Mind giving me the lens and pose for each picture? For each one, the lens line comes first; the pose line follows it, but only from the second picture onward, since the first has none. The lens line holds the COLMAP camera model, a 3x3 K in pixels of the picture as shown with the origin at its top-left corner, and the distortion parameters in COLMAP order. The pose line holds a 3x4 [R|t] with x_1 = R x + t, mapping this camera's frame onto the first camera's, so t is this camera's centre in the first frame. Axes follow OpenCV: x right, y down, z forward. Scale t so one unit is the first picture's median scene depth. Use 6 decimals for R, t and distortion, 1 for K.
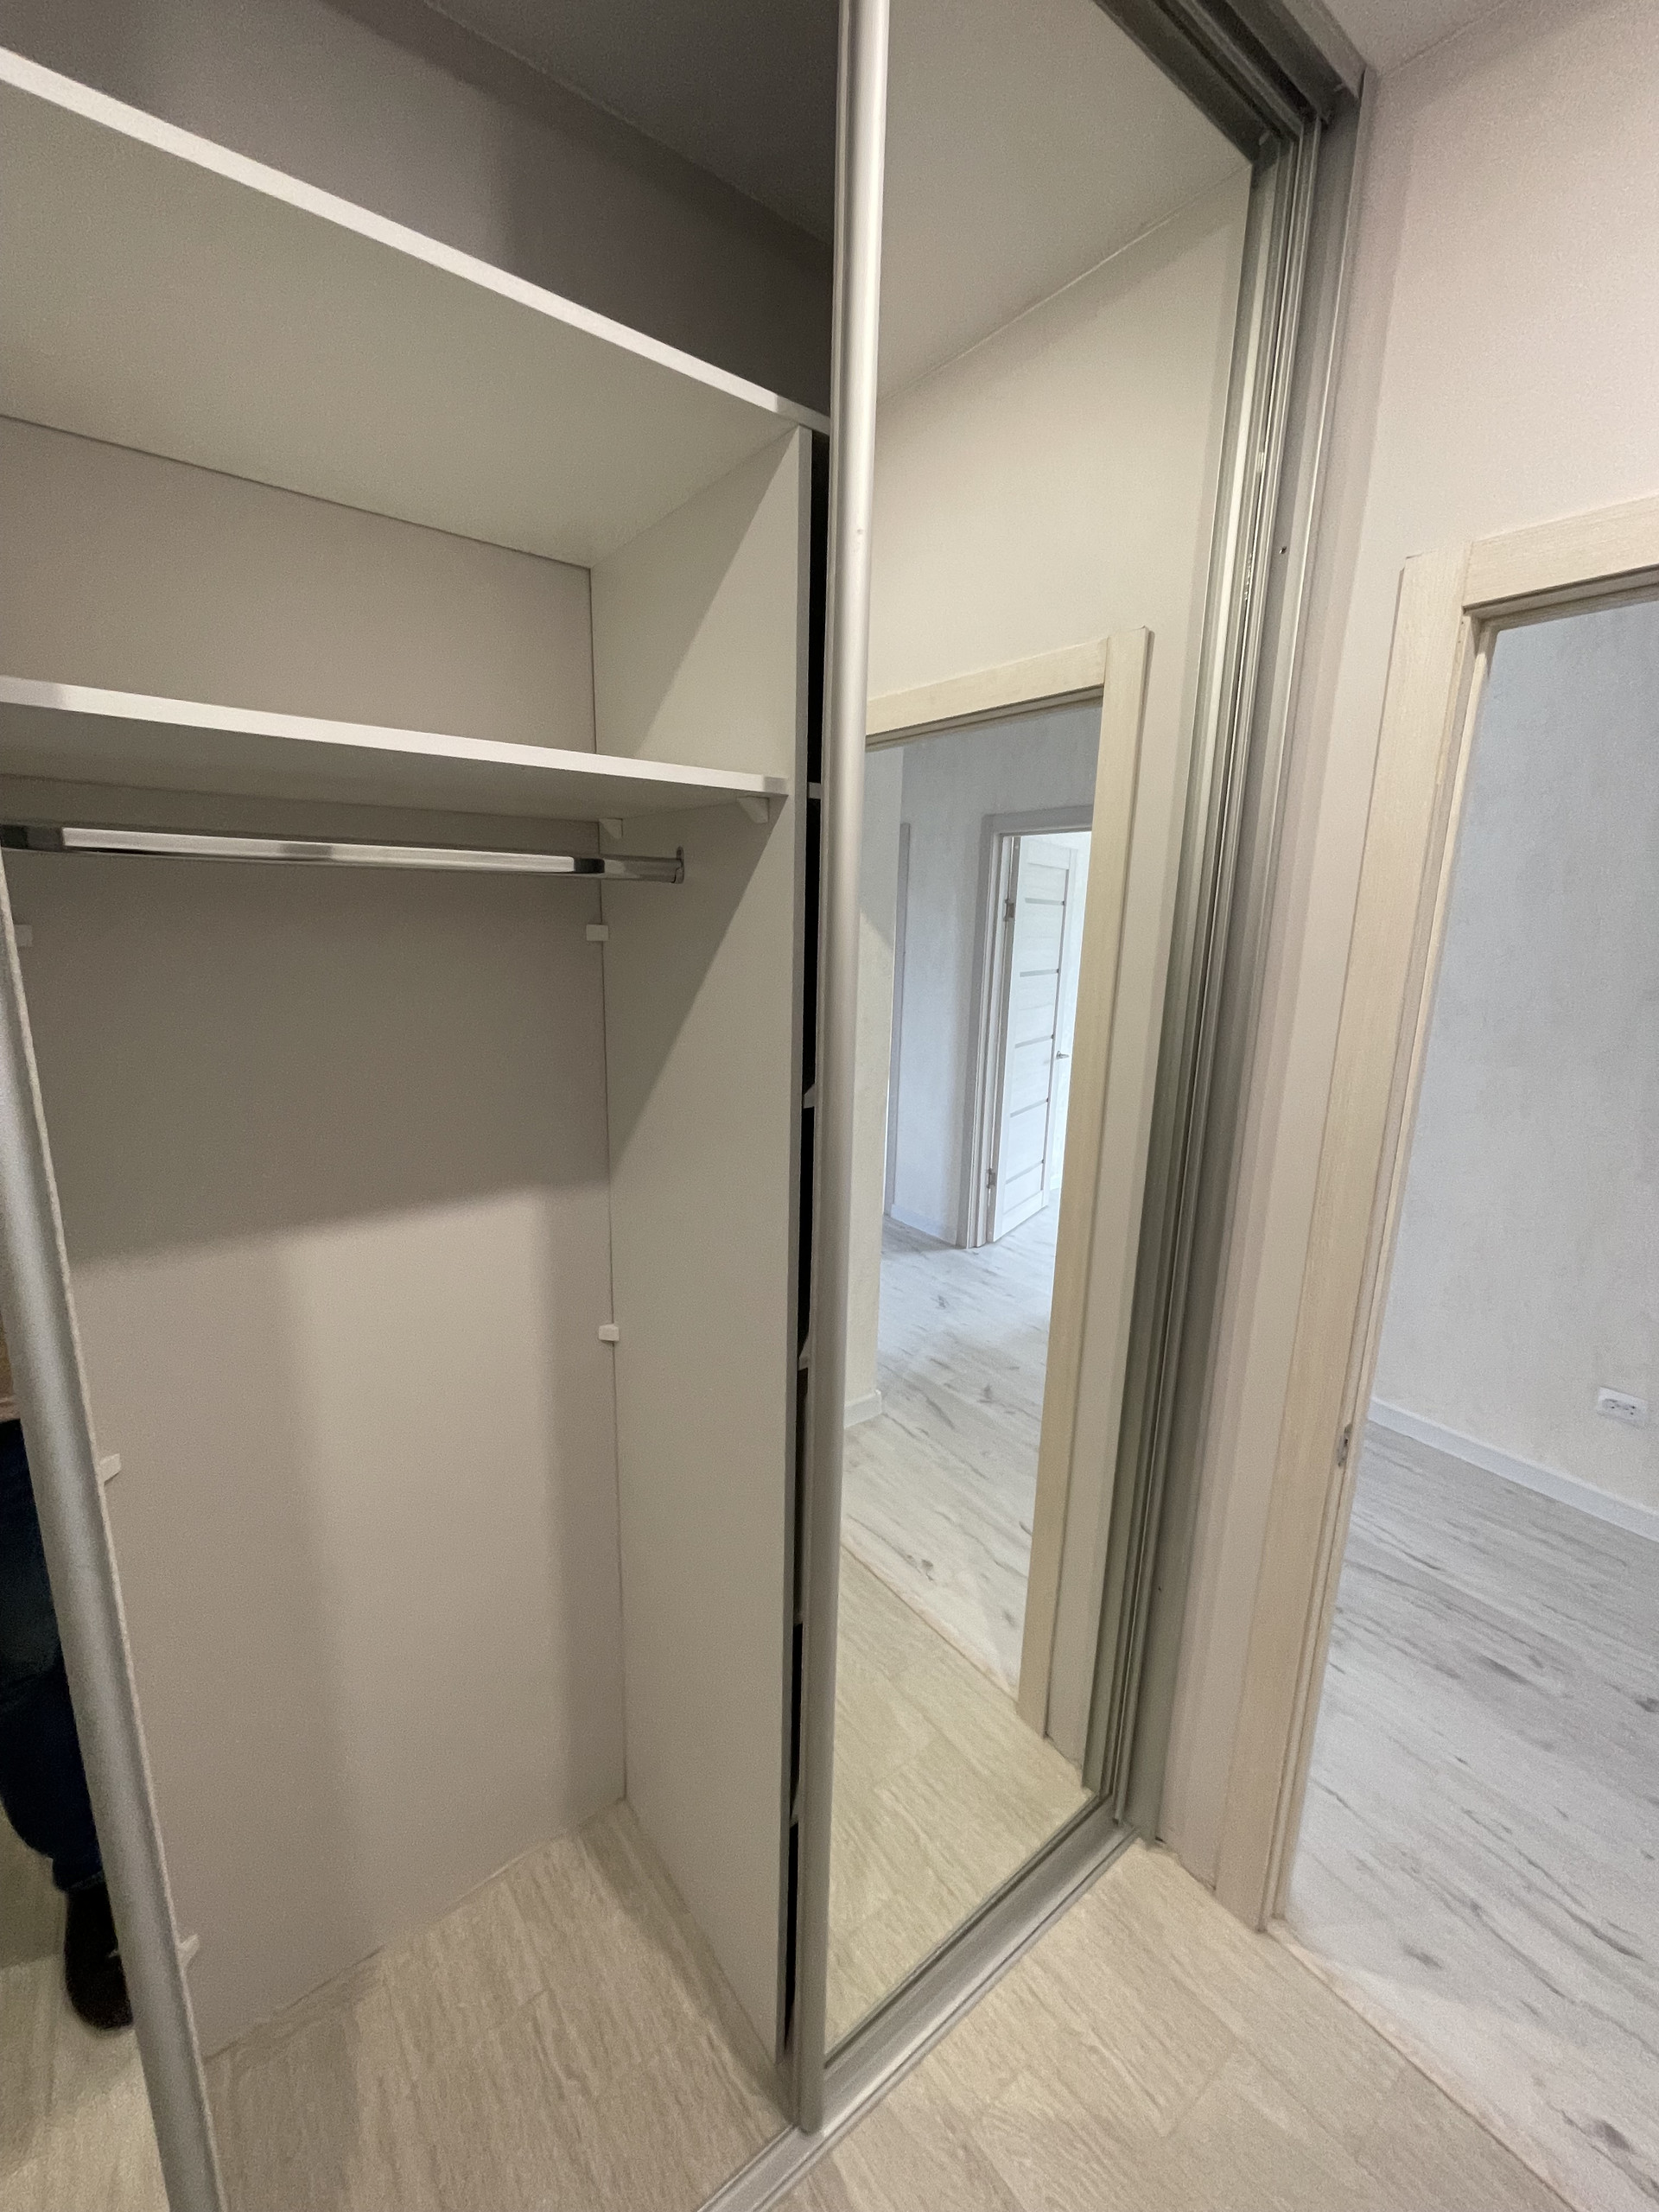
lens RADIAL K [[897.1, 0, 787.4], [0, 897.1, 1105.0], [0, 0, 1]] dist [0.000286, -0.001476]
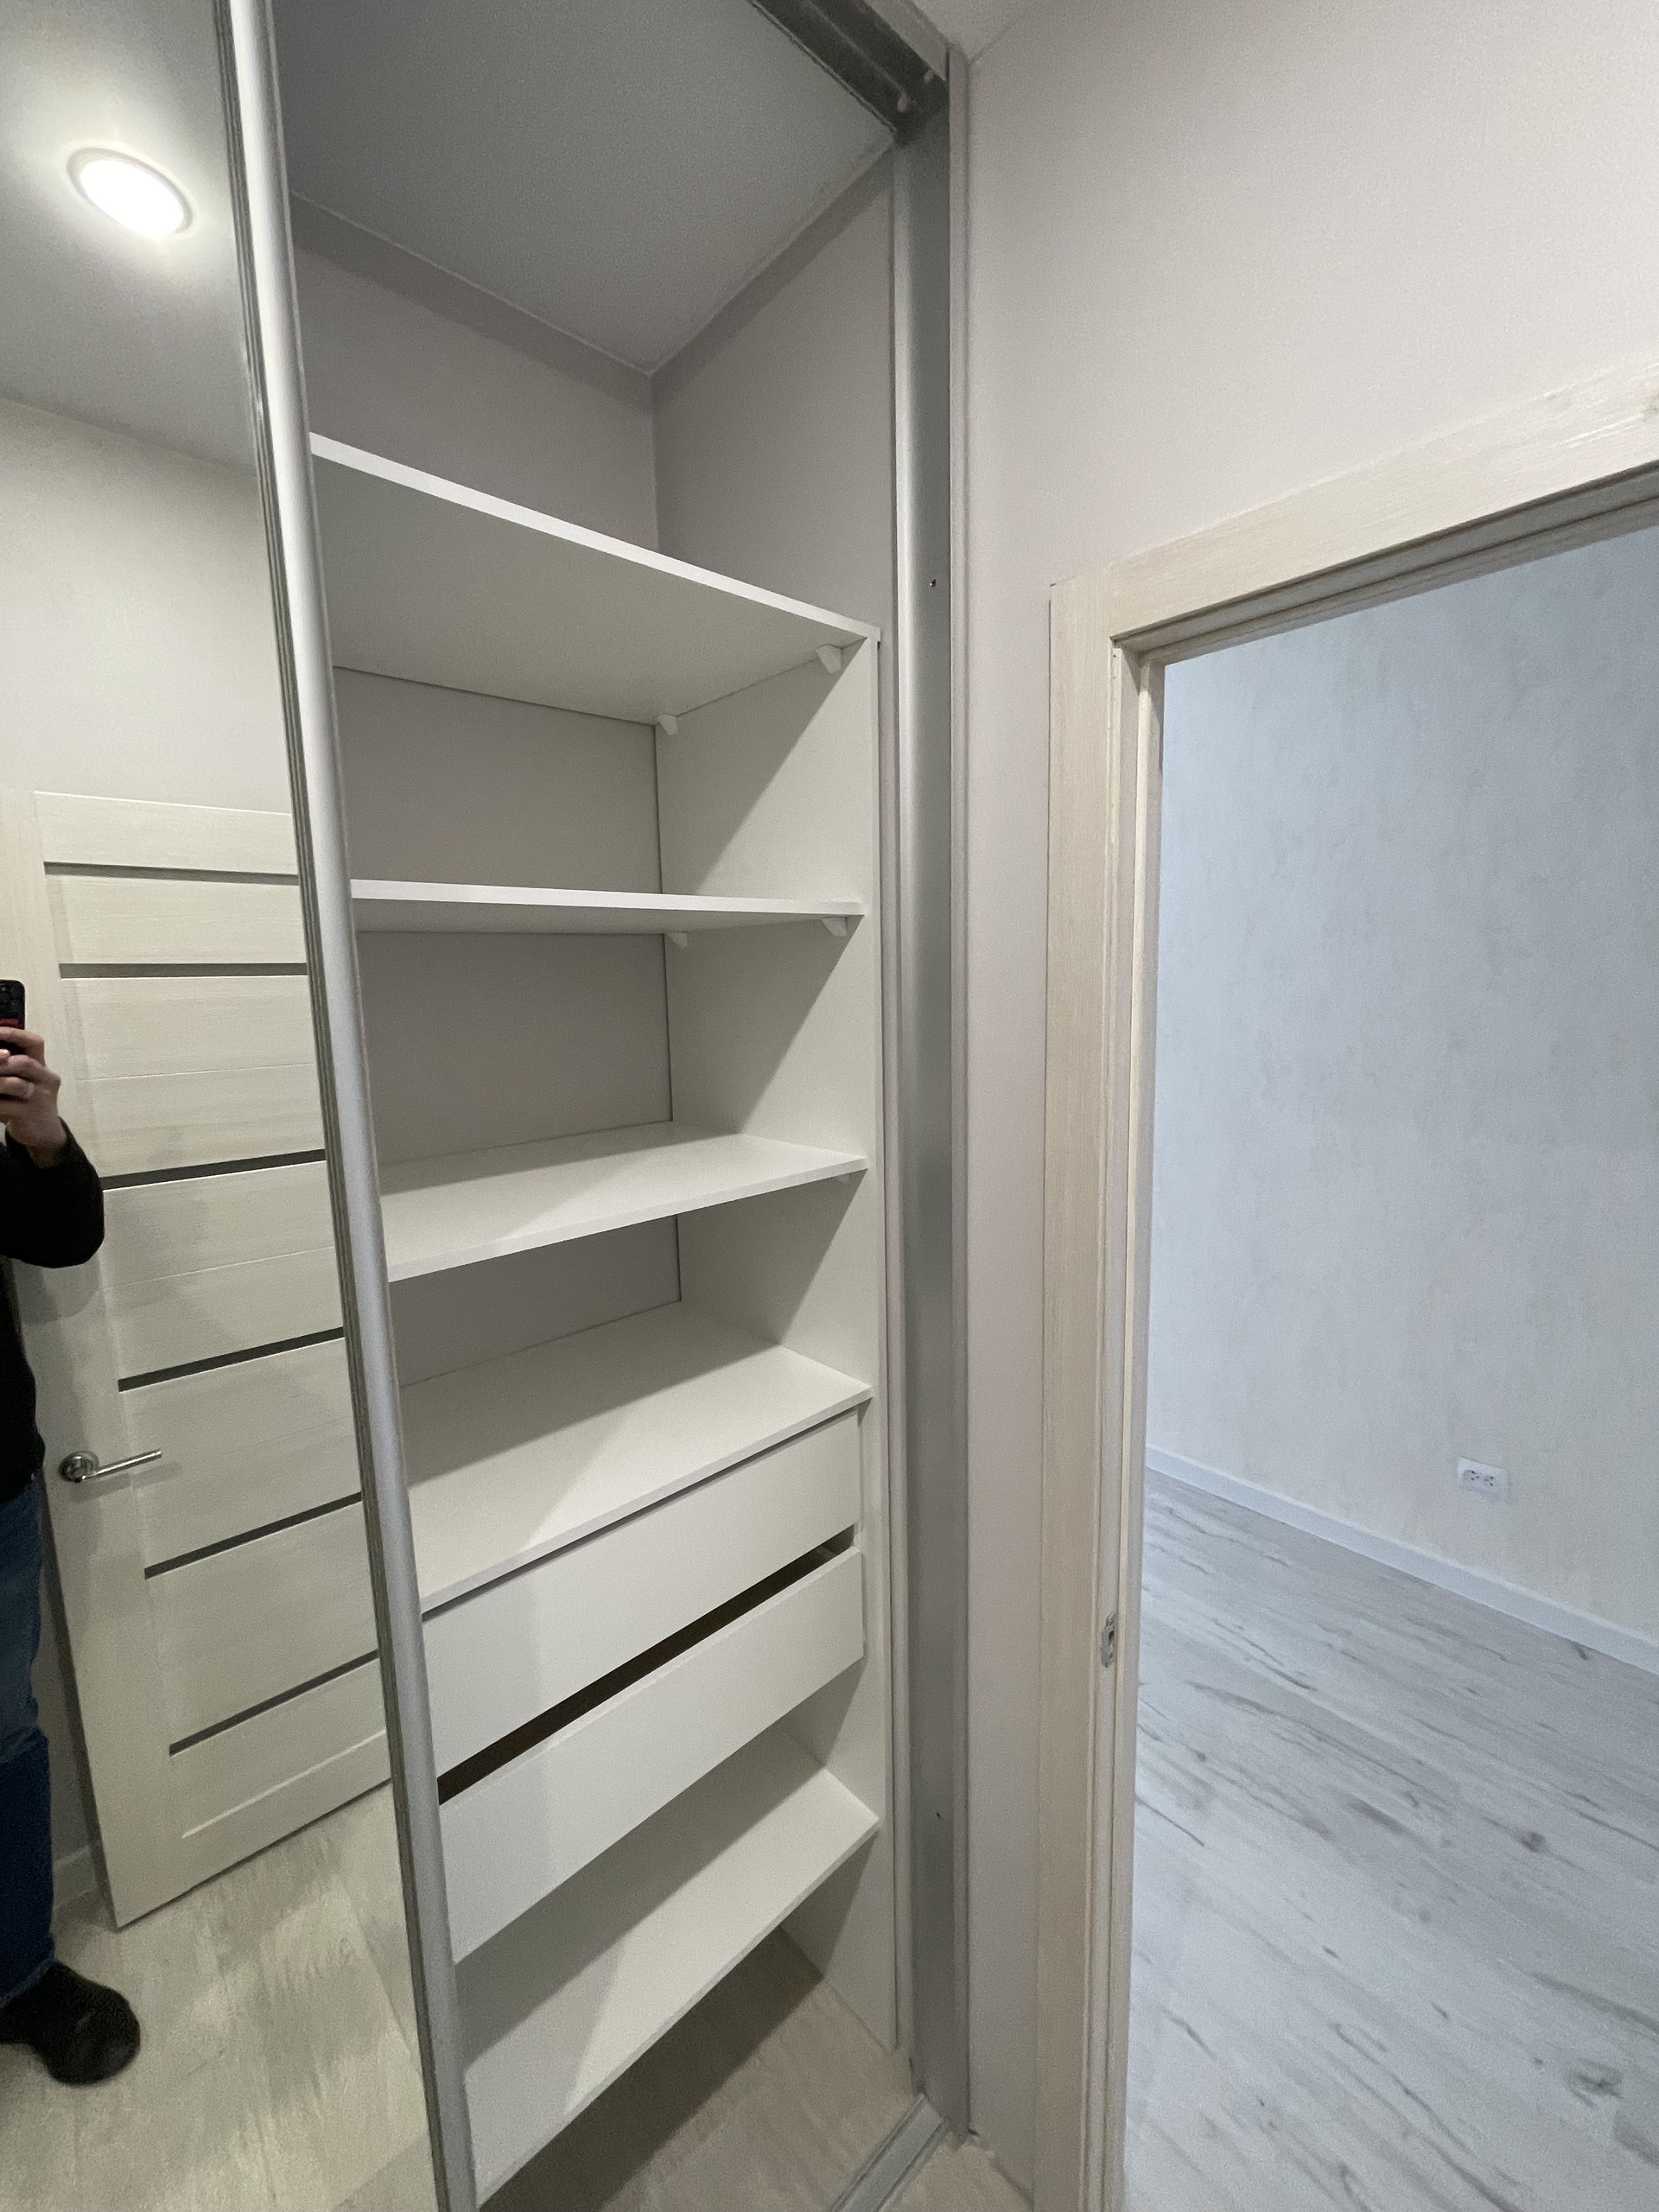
lens RADIAL K [[897.1, 0, 810.9], [0, 897.1, 1103.8], [0, 0, 1]] dist [0.000286, -0.001476]
pose [[0.993778, -0.059361, 0.094237, 0.198507], [0.066069, 0.995375, -0.069733, -0.041885], [-0.089662, 0.075525, 0.993105, 0.118041]]
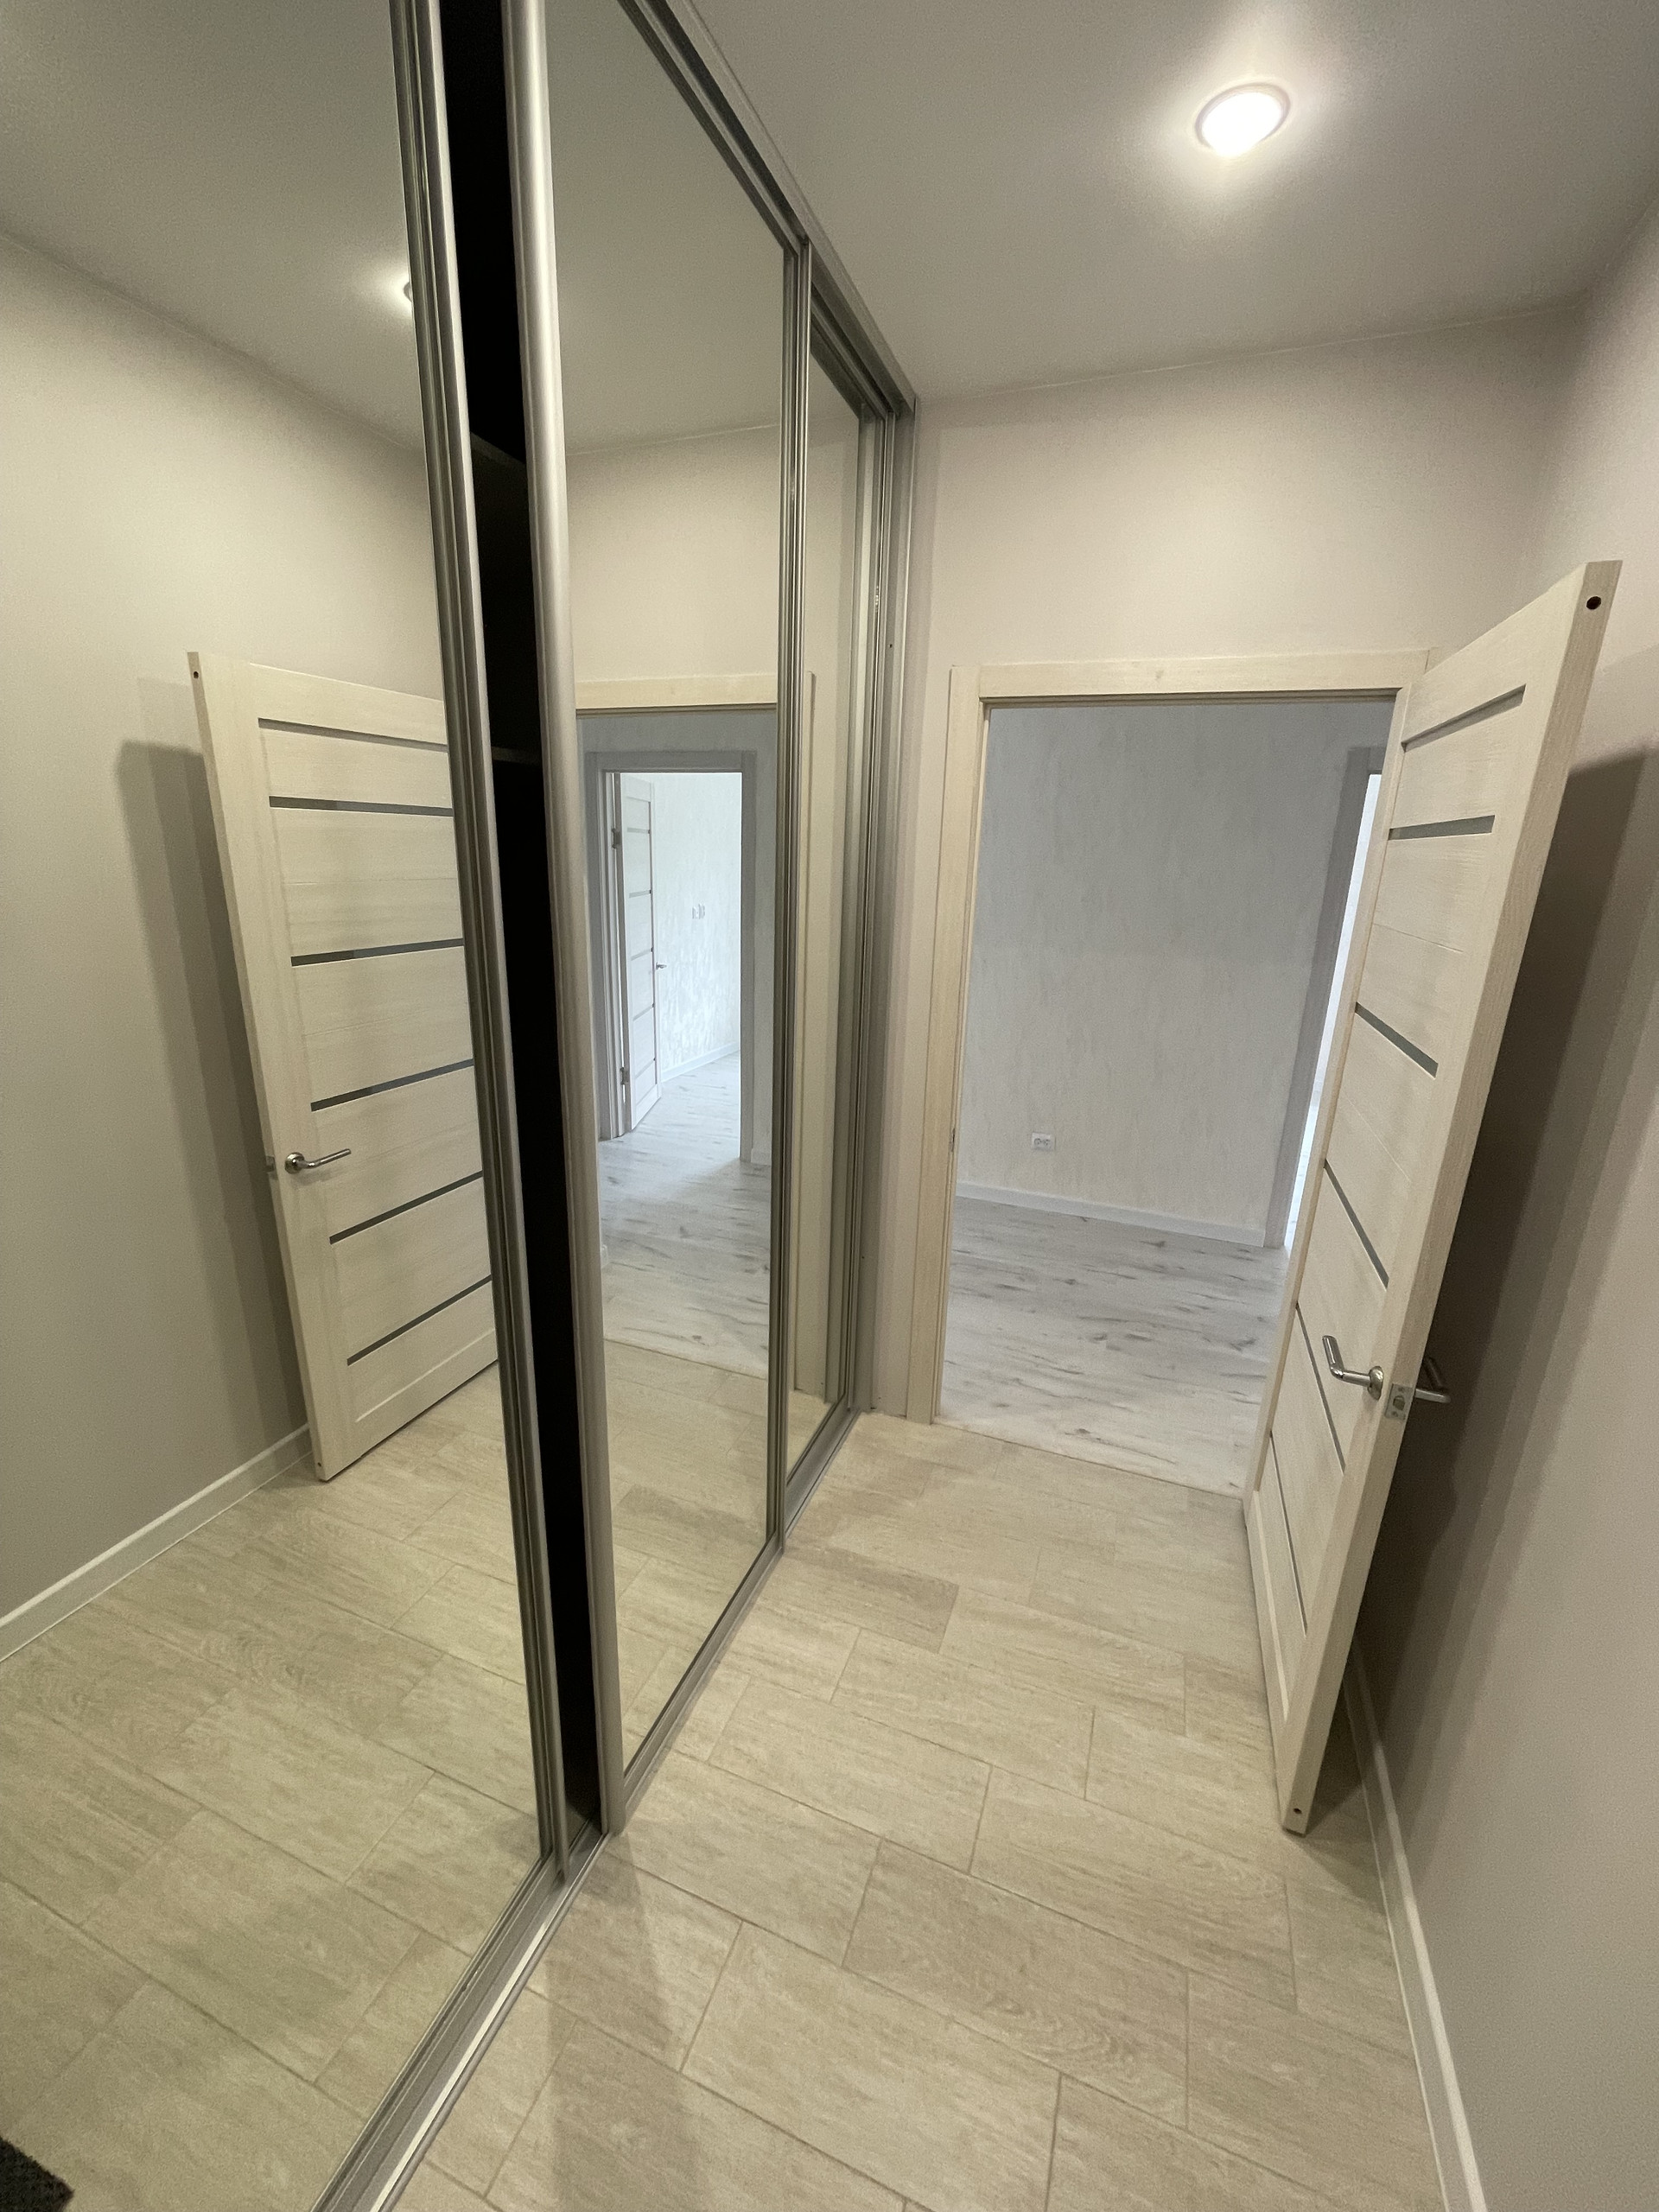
lens RADIAL K [[897.1, 0, 824.1], [0, 897.1, 1121.4], [0, 0, 1]] dist [0.000286, -0.001476]
pose [[0.847342, -0.157329, 0.507208, -0.338833], [0.107018, 0.986101, 0.127091, 0.046887], [-0.520153, -0.053409, 0.852401, -0.284985]]
